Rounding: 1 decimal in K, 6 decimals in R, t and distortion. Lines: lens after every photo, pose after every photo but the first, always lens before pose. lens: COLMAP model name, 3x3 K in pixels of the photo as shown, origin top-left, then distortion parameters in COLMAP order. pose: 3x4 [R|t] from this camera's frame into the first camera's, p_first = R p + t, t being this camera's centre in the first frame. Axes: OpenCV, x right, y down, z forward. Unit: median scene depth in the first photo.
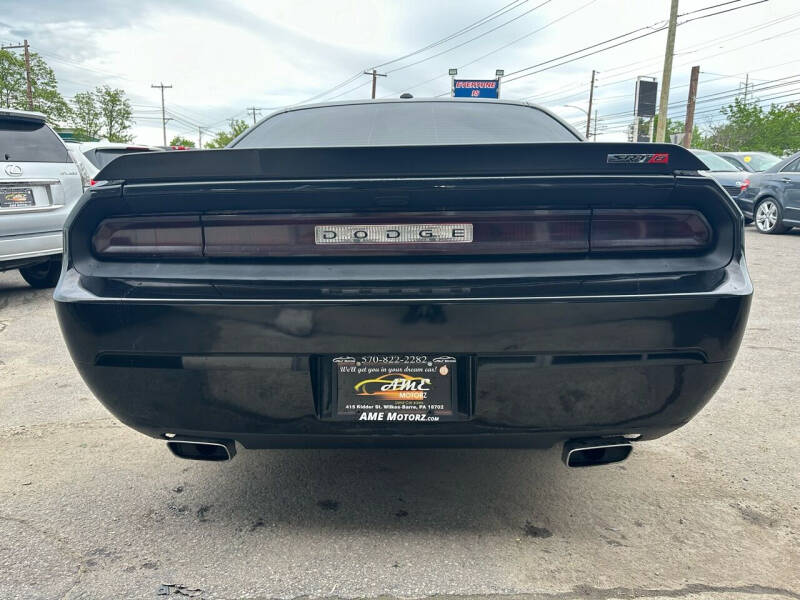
lens RADIAL K [[569.1, 0, 395.3], [0, 569.1, 298.5], [0, 0, 1]] dist [0.045605, -0.054469]
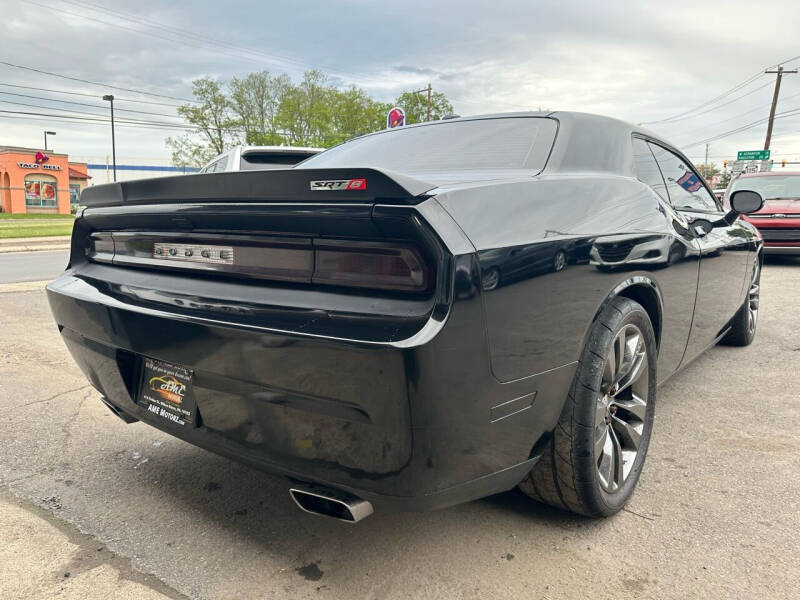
lens RADIAL K [[571.5, 0, 396.2], [0, 571.5, 302.1], [0, 0, 1]] dist [0.016007, -0.017248]
pose [[0.808138, 0.097425, -0.580880, 0.894236], [-0.112362, 0.993614, 0.010327, -0.068521], [0.578176, 0.056923, 0.813924, 0.282249]]
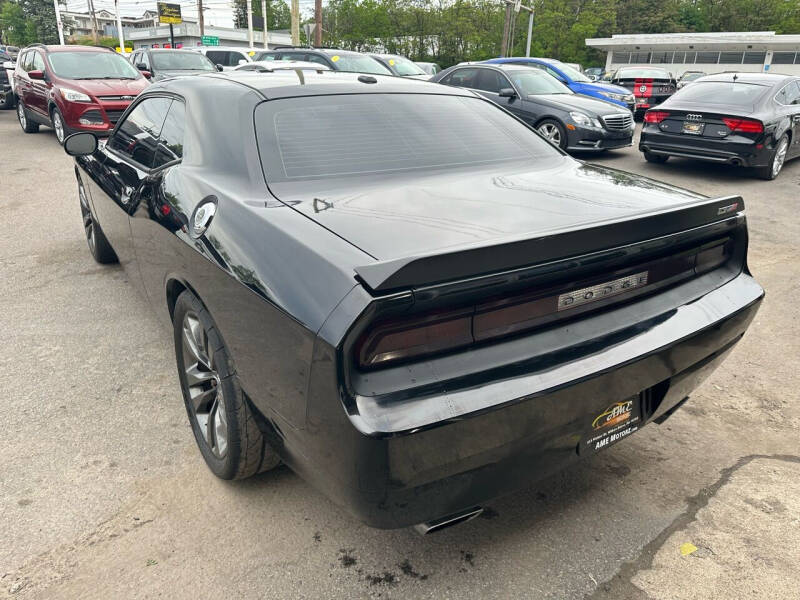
lens RADIAL K [[571.5, 0, 396.2], [0, 571.5, 302.1], [0, 0, 1]] dist [0.016007, -0.017248]
pose [[0.800586, -0.196257, 0.566167, -0.895155], [0.076360, 0.970555, 0.228458, -0.345666], [-0.594333, -0.139667, 0.791998, 0.299206]]
